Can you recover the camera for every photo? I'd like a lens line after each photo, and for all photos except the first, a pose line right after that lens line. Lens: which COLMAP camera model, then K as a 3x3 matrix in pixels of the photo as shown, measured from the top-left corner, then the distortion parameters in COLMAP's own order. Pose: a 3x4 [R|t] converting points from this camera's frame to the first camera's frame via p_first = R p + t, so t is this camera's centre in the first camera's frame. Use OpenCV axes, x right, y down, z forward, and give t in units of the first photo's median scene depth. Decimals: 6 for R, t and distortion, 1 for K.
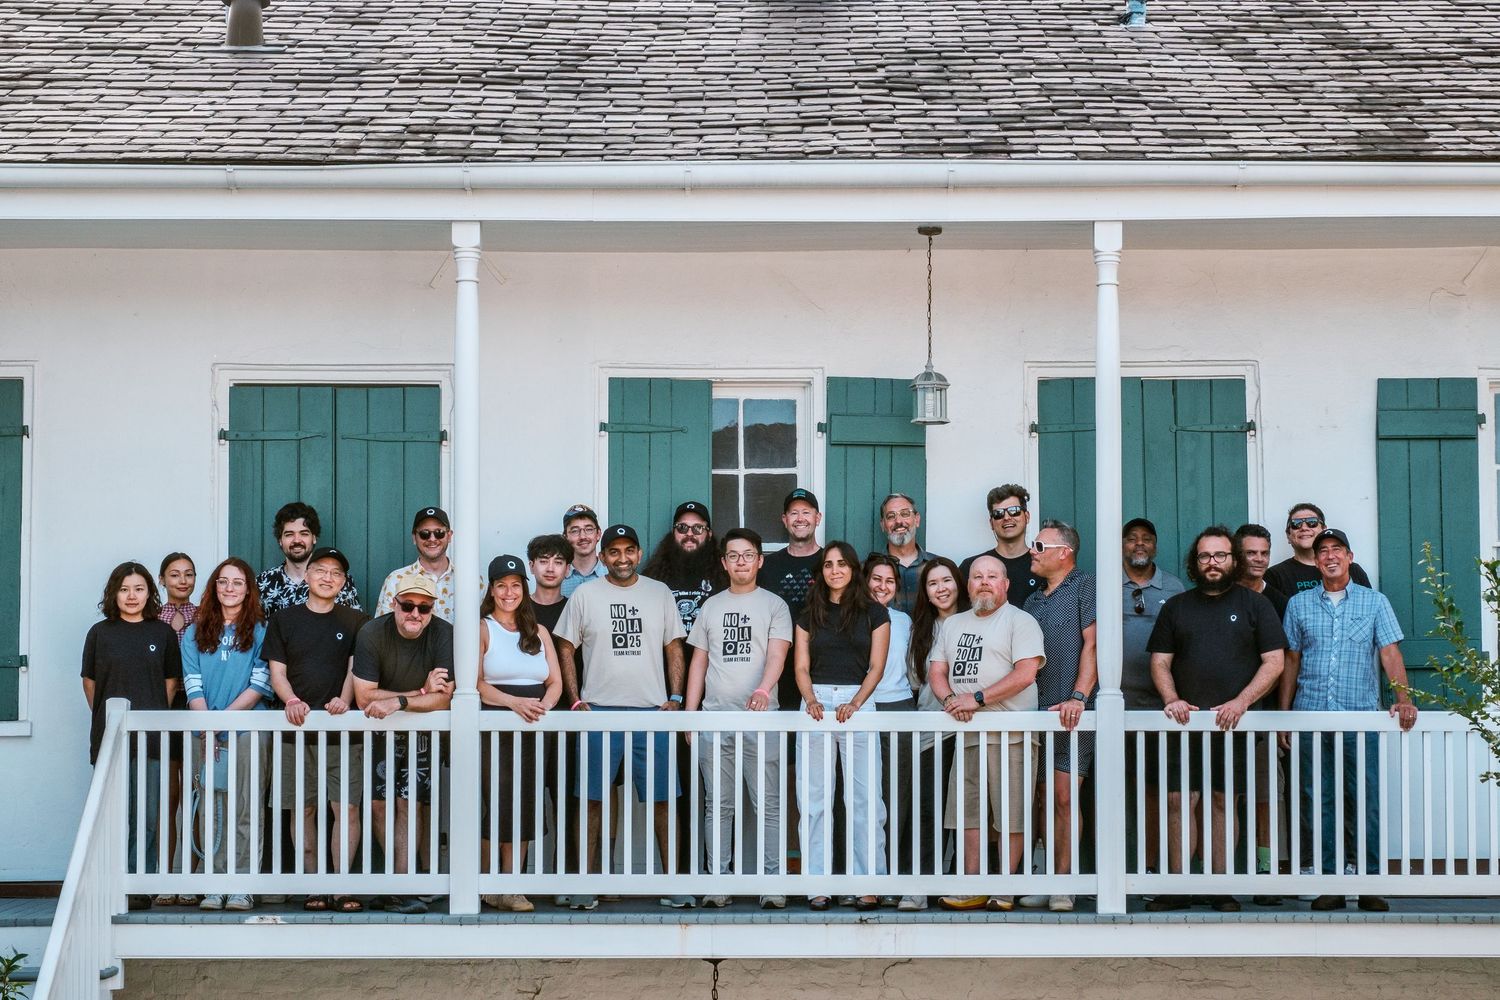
lens RADIAL K [[3255.8, 0, 750.0], [0, 3255.8, 503.7], [0, 0, 1]] dist [-0.013117, 0.000000]
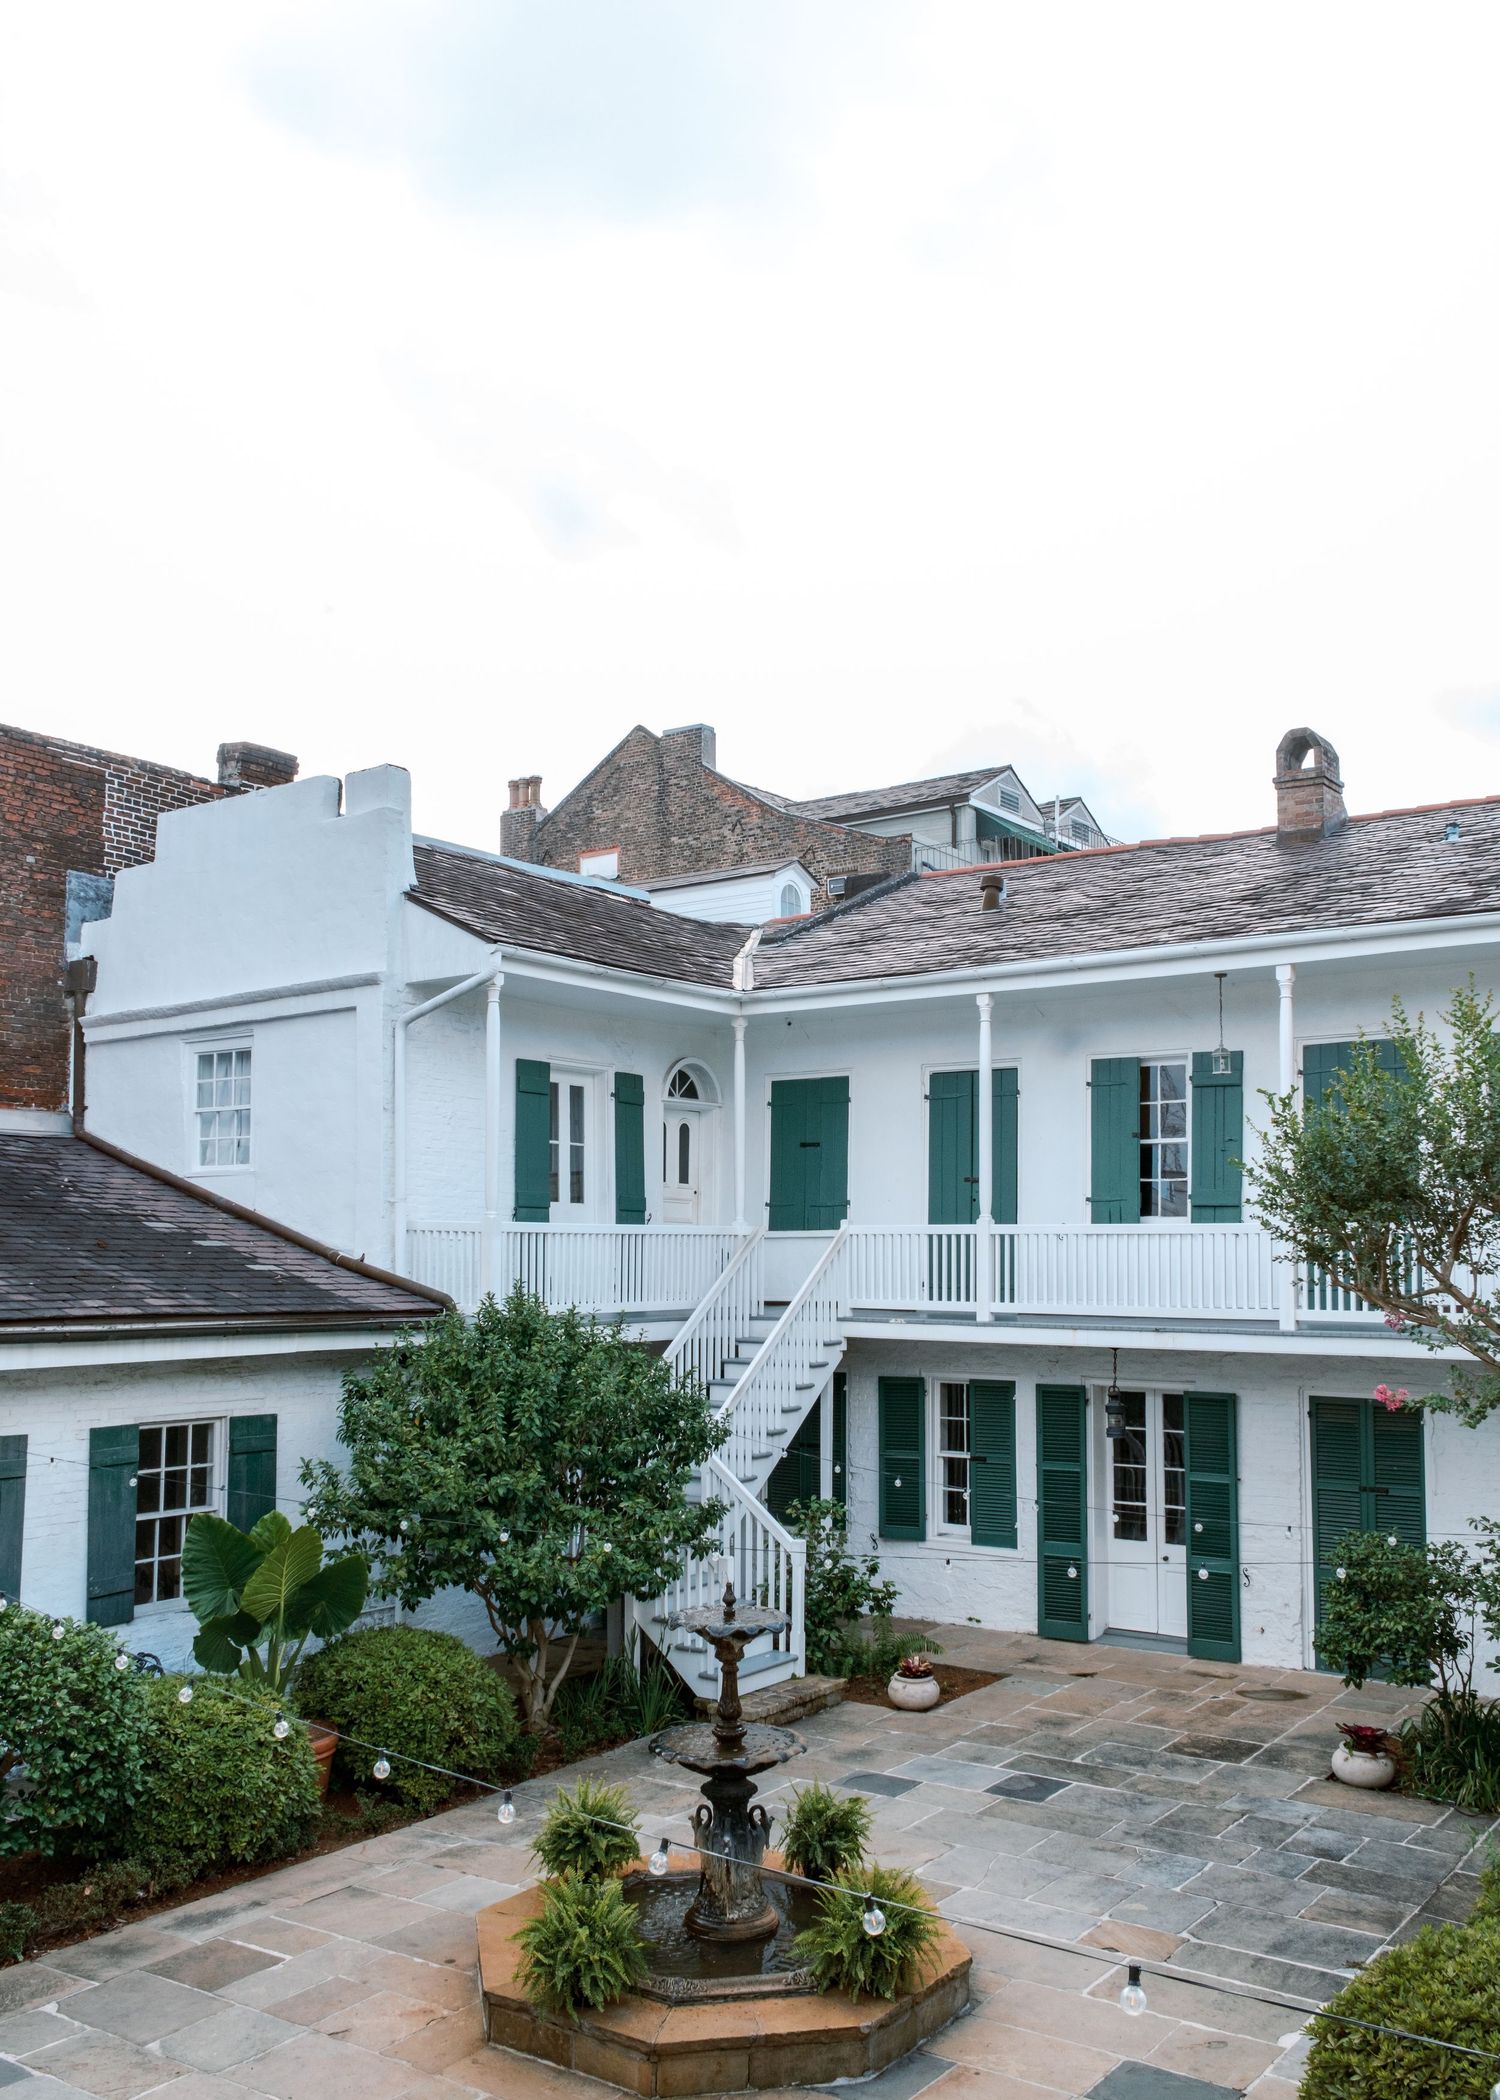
lens RADIAL K [[1744.2, 0, 750.8], [0, 1744.2, 1044.5], [0, 0, 1]] dist [0.006843, -0.000003]
pose [[0.797240, -0.066899, -0.599944, 0.469443], [0.044566, 0.997651, -0.052025, -0.001069], [0.602015, 0.014740, 0.798349, -0.000233]]
